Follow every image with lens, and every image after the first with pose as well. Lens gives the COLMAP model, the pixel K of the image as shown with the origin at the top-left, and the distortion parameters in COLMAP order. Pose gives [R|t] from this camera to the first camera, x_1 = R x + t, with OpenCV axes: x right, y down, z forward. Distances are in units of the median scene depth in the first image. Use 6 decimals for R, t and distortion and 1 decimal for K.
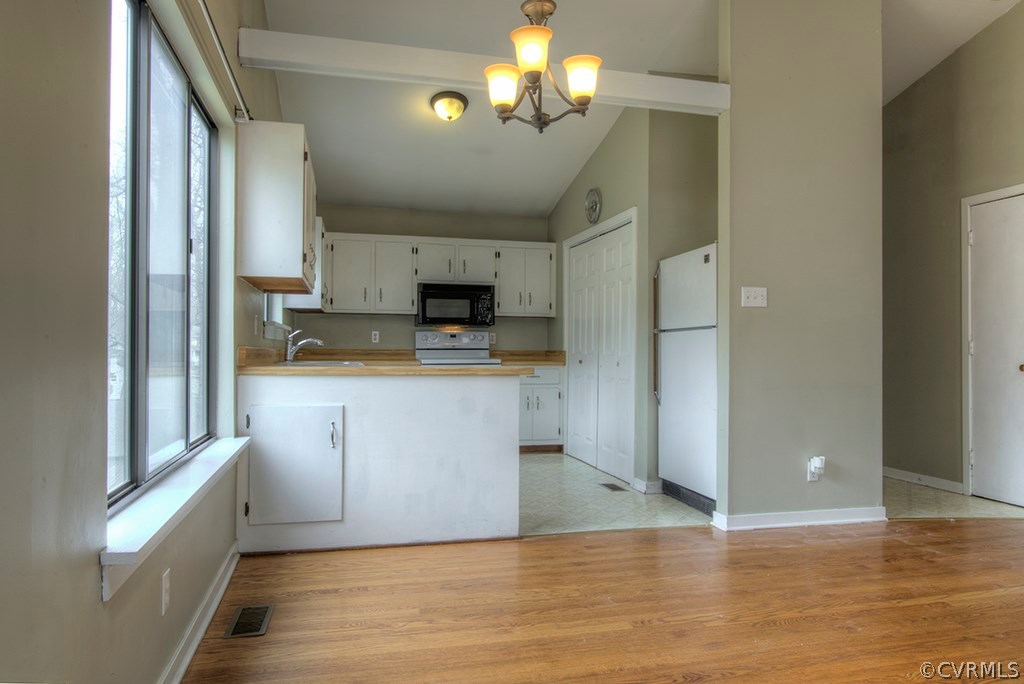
lens RADIAL K [[684.6, 0, 488.0], [0, 684.6, 356.7], [0, 0, 1]] dist [-0.000593, -0.000222]
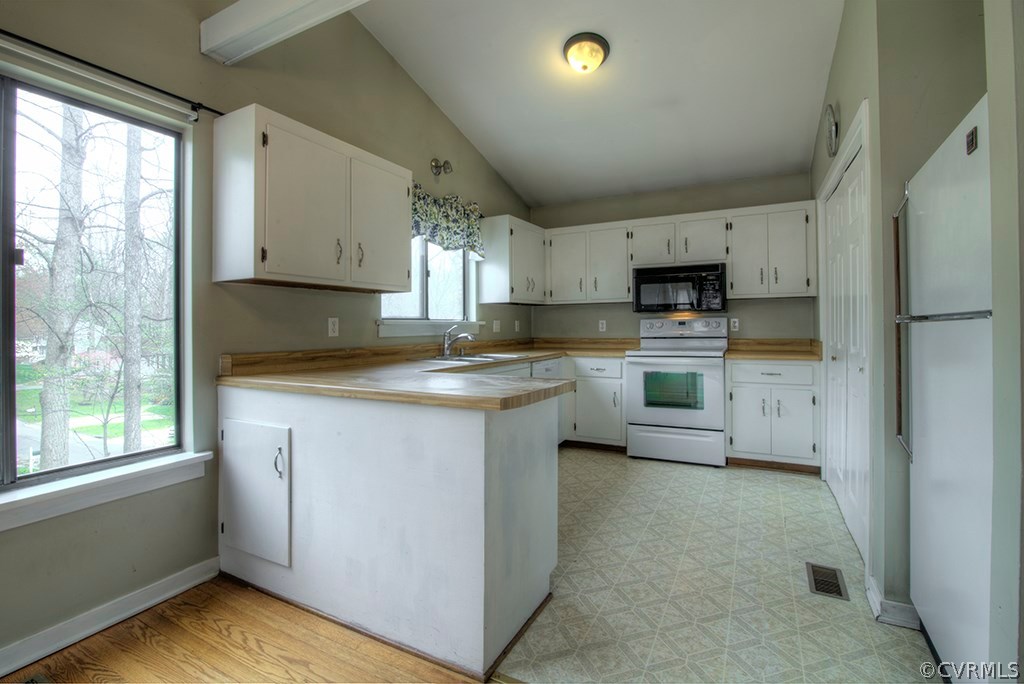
lens RADIAL K [[468.0, 0, 494.2], [0, 468.0, 328.6], [0, 0, 1]] dist [-0.023455, 0.002151]
pose [[0.750657, -0.010897, -0.660603, 0.178412], [0.008653, 0.999940, -0.006662, -0.022149], [0.660636, -0.000716, 0.750706, 0.387754]]
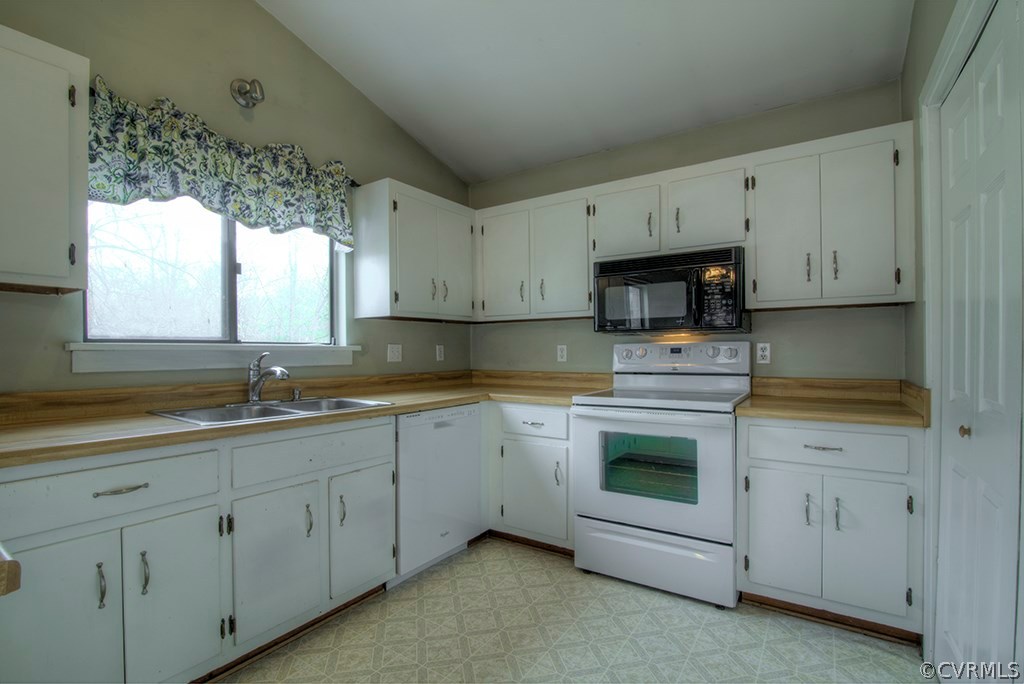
lens RADIAL K [[468.0, 0, 499.7], [0, 468.0, 354.9], [0, 0, 1]] dist [-0.023455, 0.002151]
pose [[0.686565, -0.004527, -0.727055, 0.134393], [0.001429, 0.999987, -0.004876, -0.026064], [0.727067, 0.002309, 0.686562, 0.660038]]
